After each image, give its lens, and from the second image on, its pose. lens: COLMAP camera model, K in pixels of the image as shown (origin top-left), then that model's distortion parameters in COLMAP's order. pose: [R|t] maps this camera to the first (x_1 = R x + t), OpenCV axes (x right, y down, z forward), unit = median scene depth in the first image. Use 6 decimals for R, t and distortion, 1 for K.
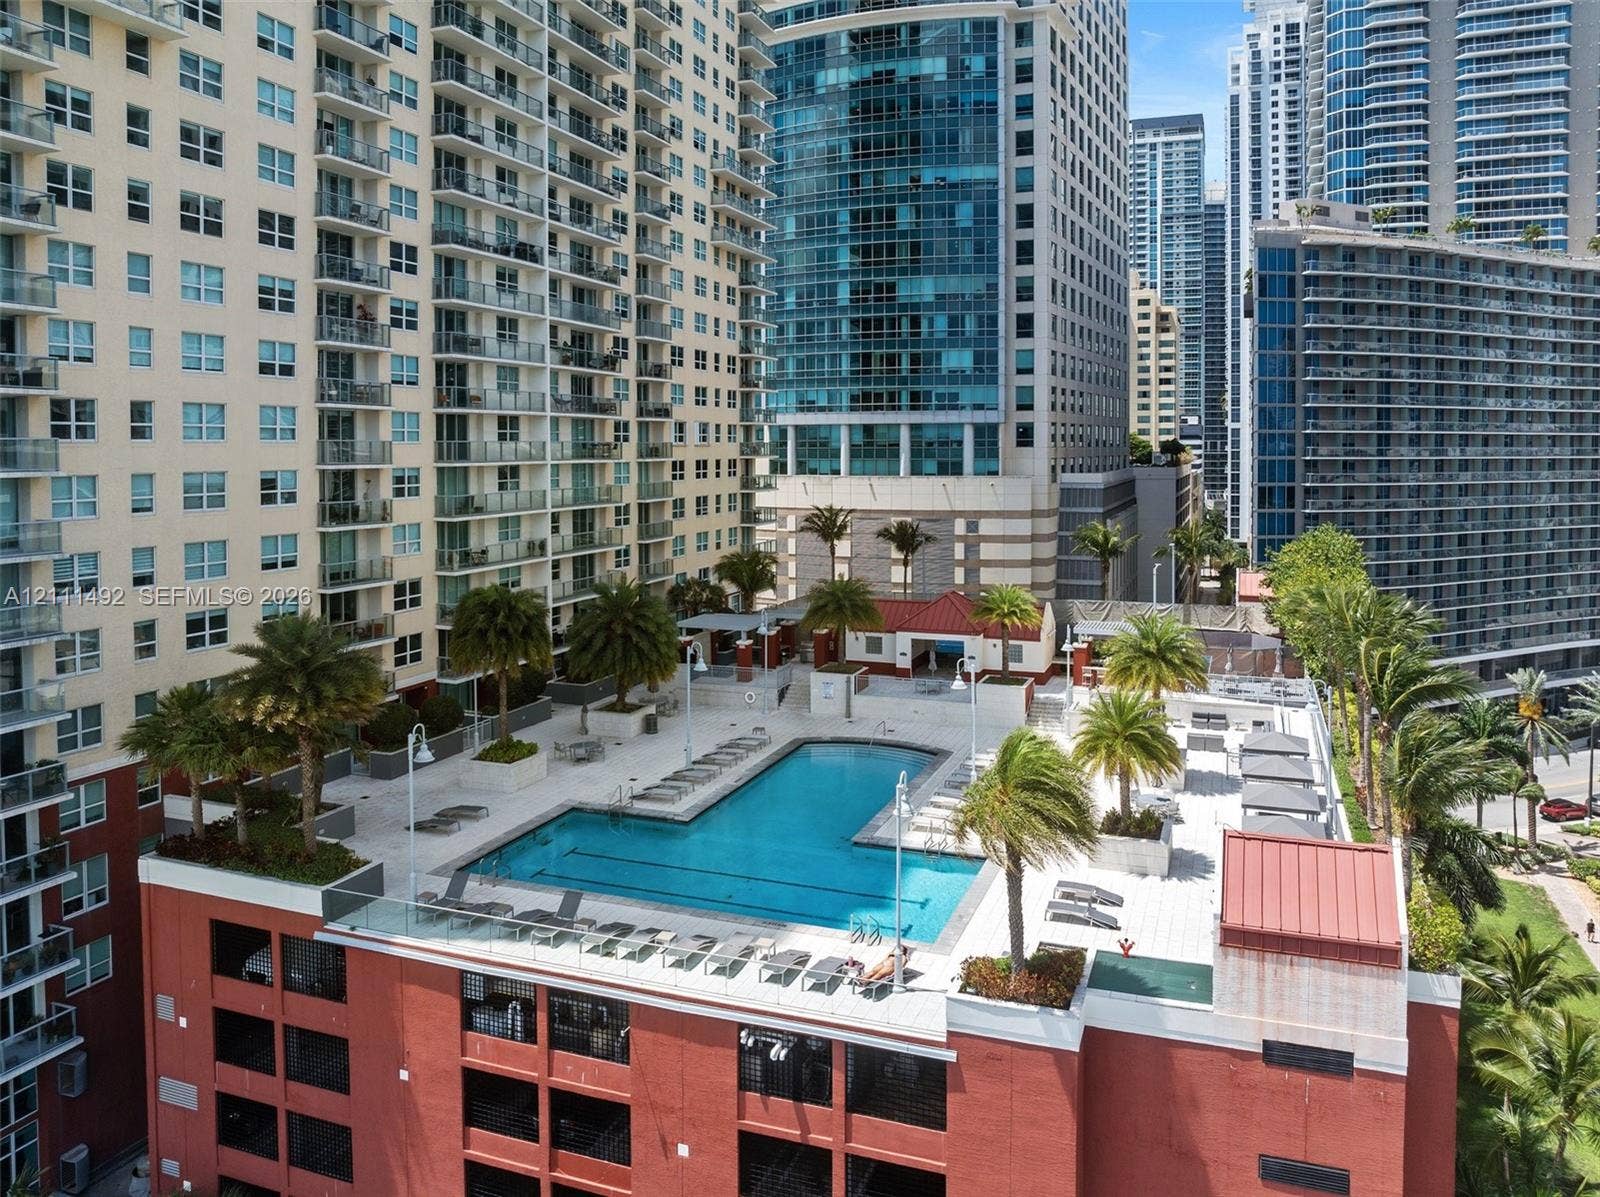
lens RADIAL K [[1167.5, 0, 799.3], [0, 1167.5, 510.5], [0, 0, 1]] dist [-0.061650, 0.024411]
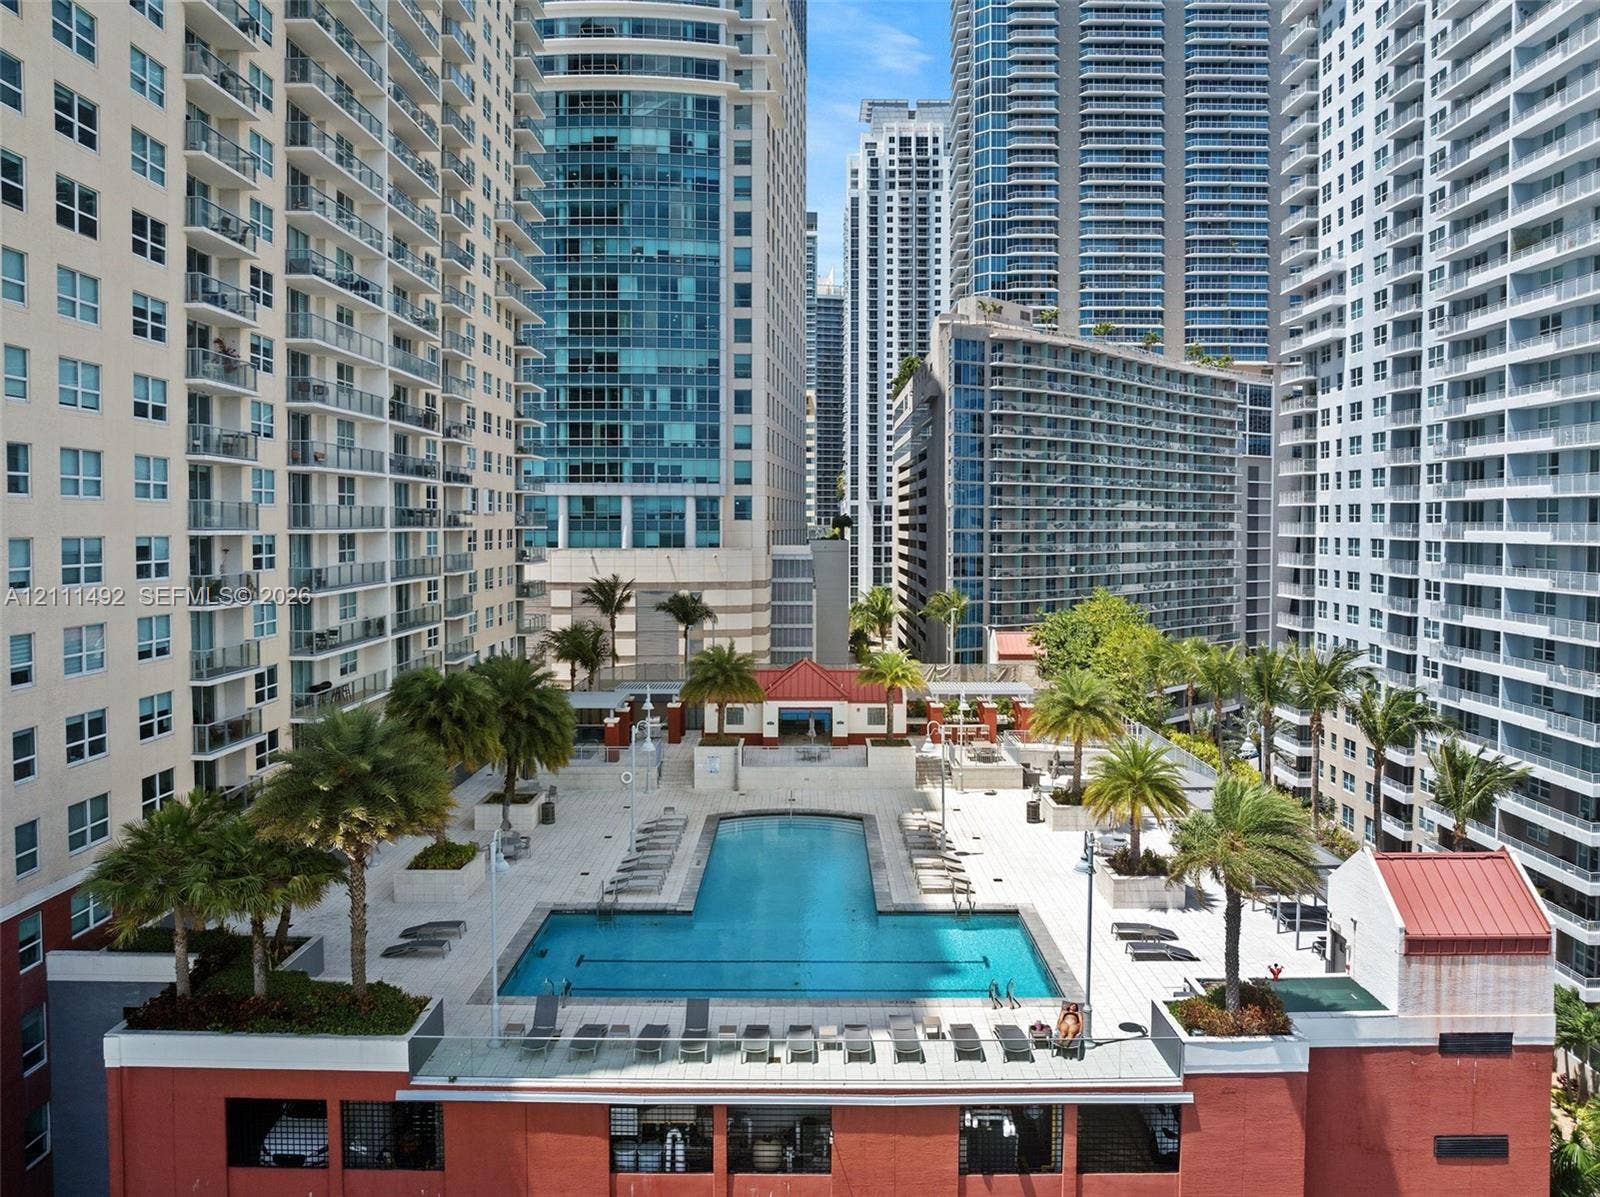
lens RADIAL K [[1140.9, 0, 800.0], [0, 1140.9, 598.5], [0, 0, 1]] dist [-0.065761, 0.029913]
pose [[0.936129, -0.018009, 0.351195, -0.118028], [0.014076, 0.999806, 0.013747, 0.001781], [-0.351375, -0.007925, 0.936201, 0.041094]]
